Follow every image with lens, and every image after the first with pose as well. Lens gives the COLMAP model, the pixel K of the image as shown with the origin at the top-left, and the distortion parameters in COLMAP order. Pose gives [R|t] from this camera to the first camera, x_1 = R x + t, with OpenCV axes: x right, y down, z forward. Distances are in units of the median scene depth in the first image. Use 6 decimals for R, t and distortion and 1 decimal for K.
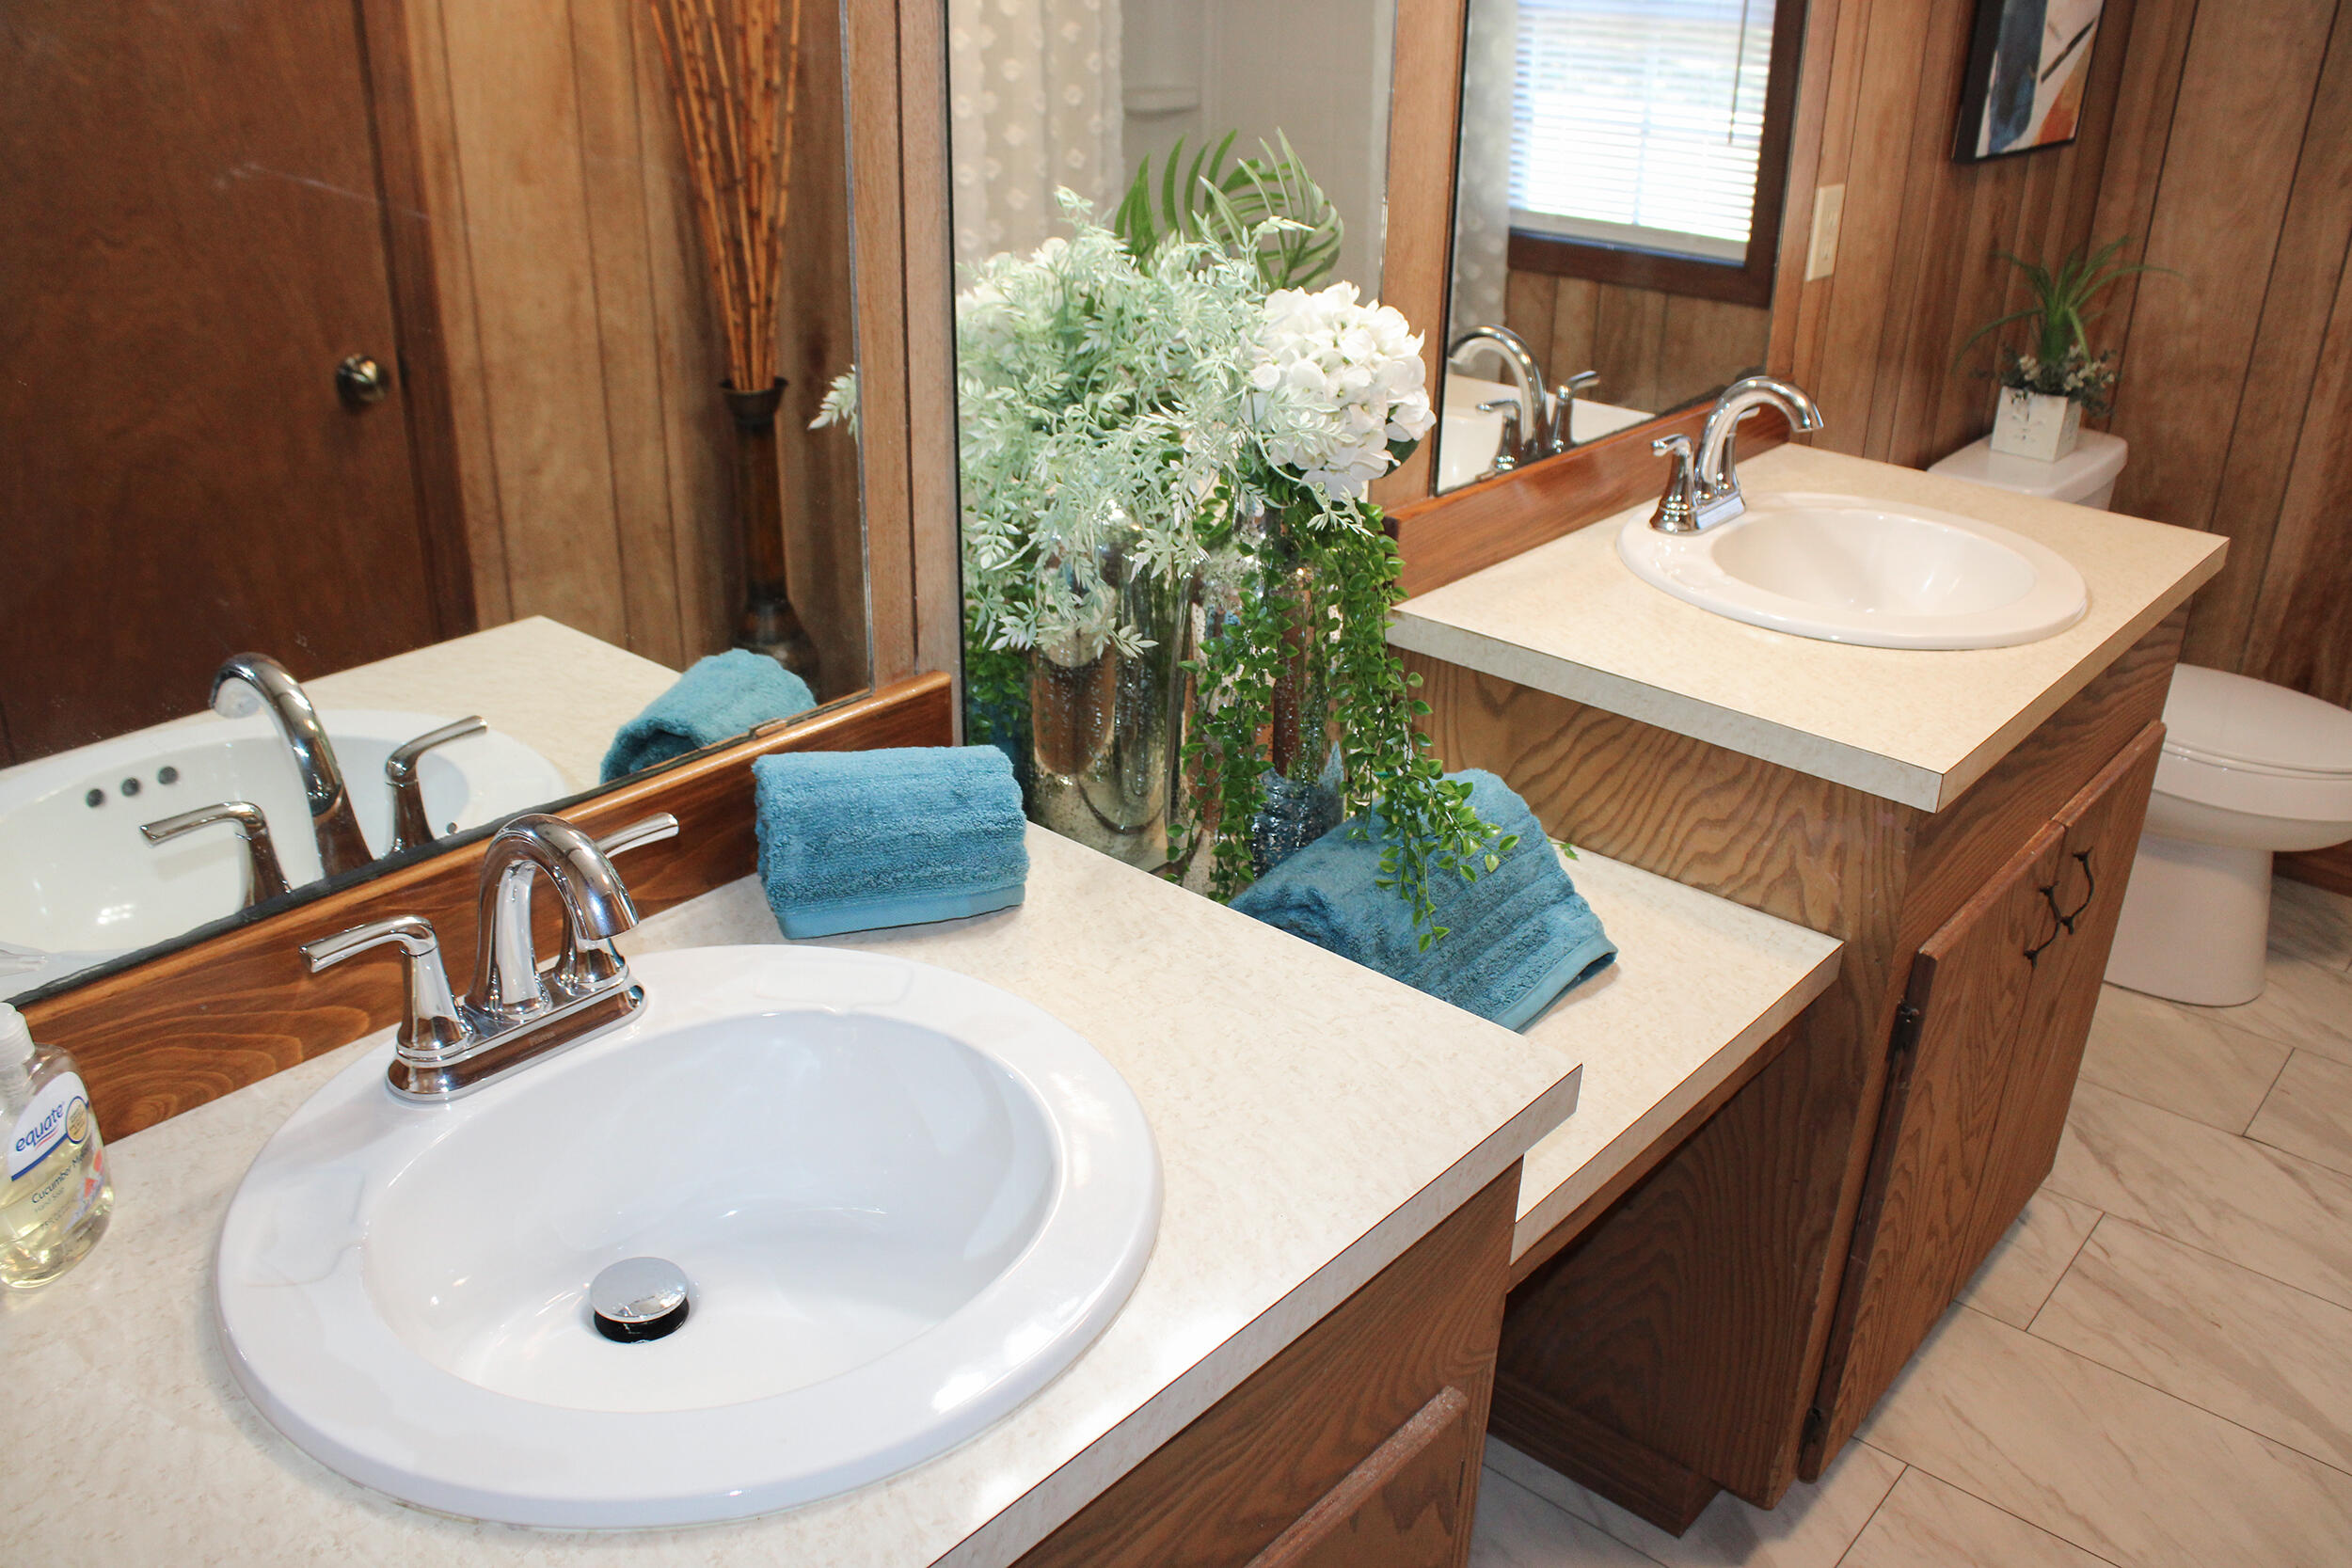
lens RADIAL K [[1970.1, 0, 1161.0], [0, 1970.1, 774.4], [0, 0, 1]] dist [-0.165691, 0.147827]
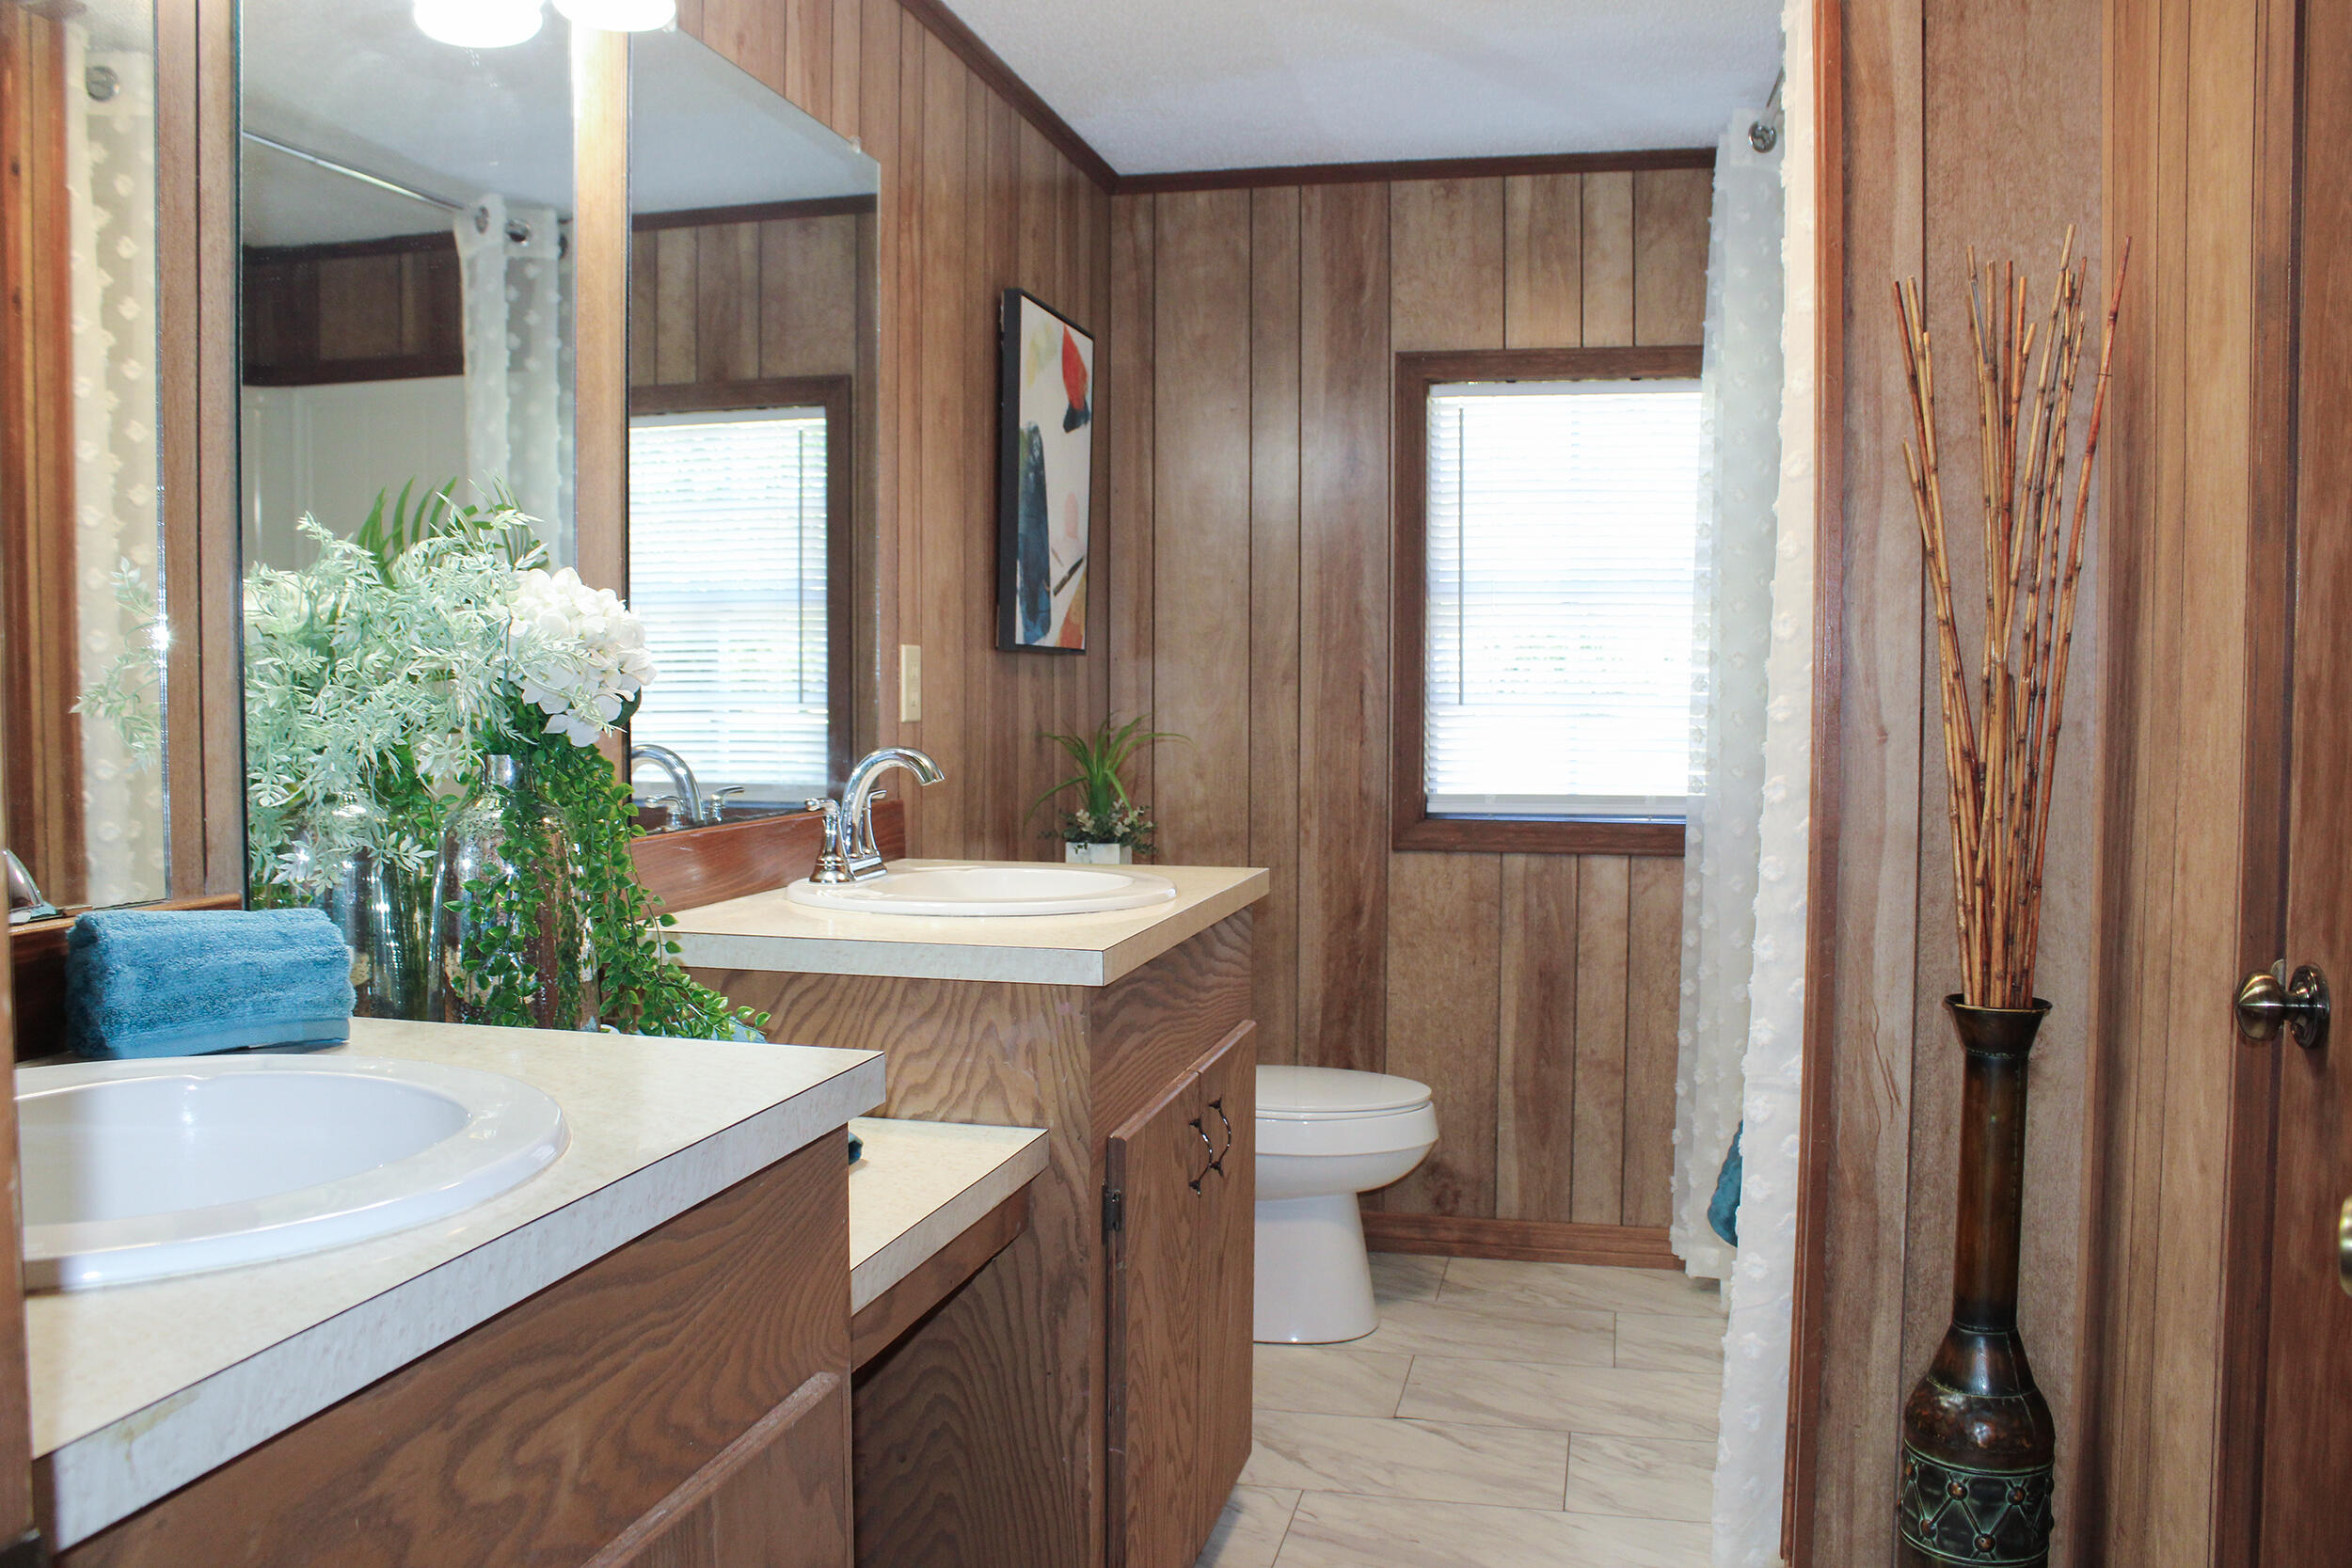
lens RADIAL K [[1970.1, 0, 1159.5], [0, 1970.1, 784.6], [0, 0, 1]] dist [-0.165691, 0.147827]
pose [[0.884800, -0.037649, 0.464448, -0.088255], [0.206489, 0.925203, -0.318375, 0.199870], [-0.417722, 0.377601, 0.826393, -0.053352]]
